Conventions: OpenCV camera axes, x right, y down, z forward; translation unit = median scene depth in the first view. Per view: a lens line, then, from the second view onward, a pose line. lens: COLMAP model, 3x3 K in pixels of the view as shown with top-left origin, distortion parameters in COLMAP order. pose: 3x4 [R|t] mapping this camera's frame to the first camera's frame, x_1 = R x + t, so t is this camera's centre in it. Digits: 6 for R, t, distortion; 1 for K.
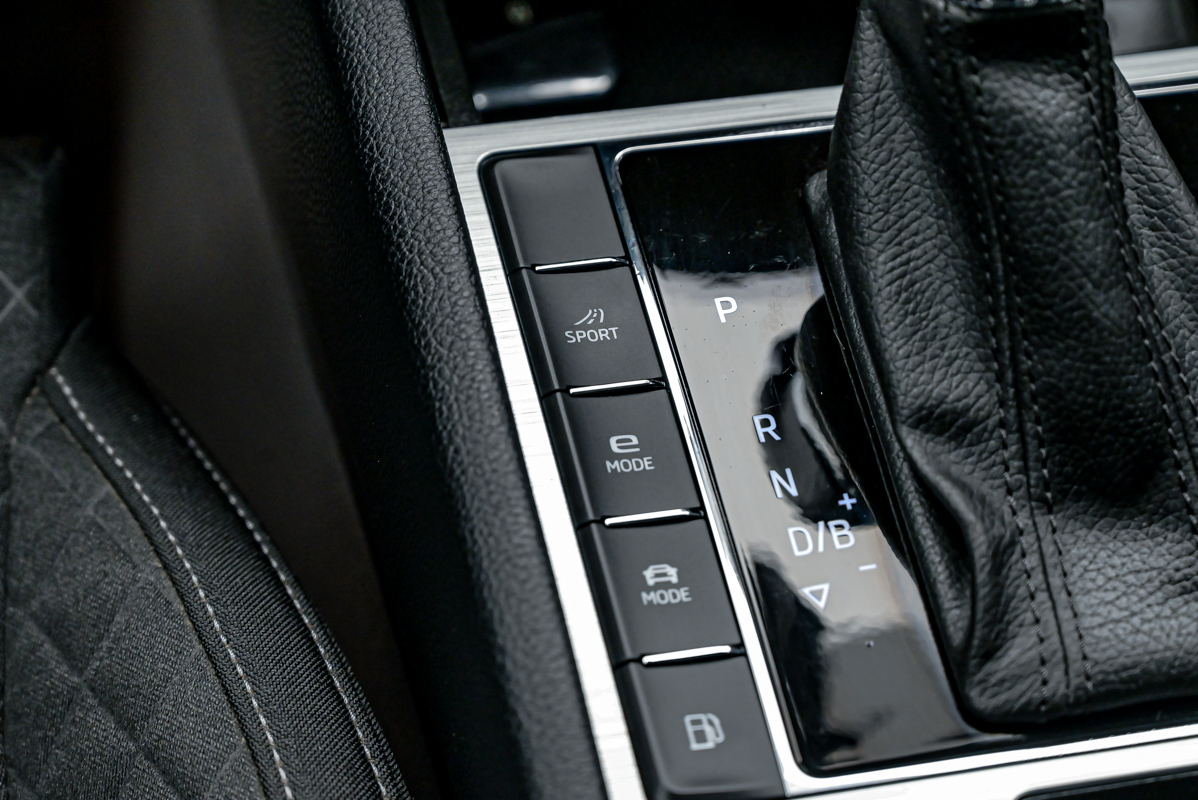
lens RADIAL K [[3162.3, 0, 598.6], [0, 3162.3, 401.5], [0, 0, 1]] dist [-0.010279, 0.000000]
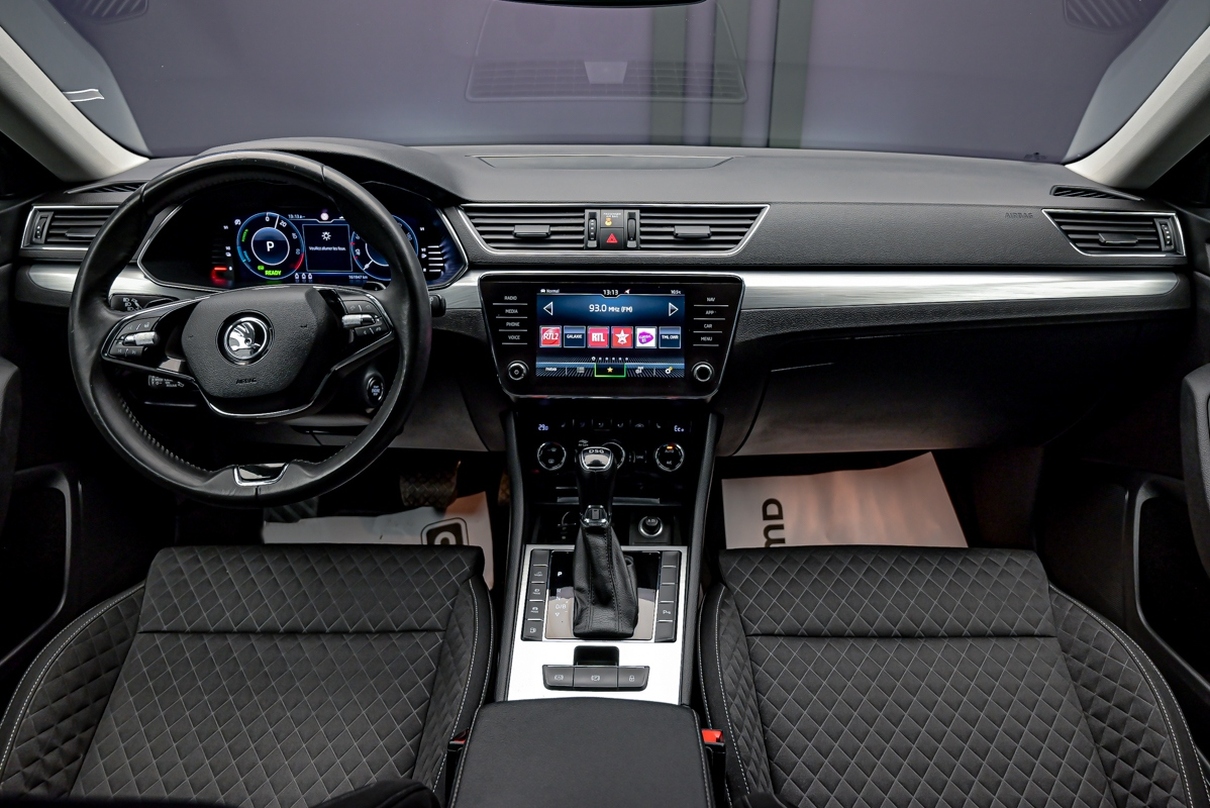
lens RADIAL K [[884.9, 0, 621.2], [0, 884.9, 381.3], [0, 0, 1]] dist [0.002500, 0.001699]
pose [[0.965247, 0.043809, -0.257641, 0.644479], [-0.144725, 0.910485, -0.387390, 0.311166], [0.217607, 0.411214, 0.885184, -0.777294]]
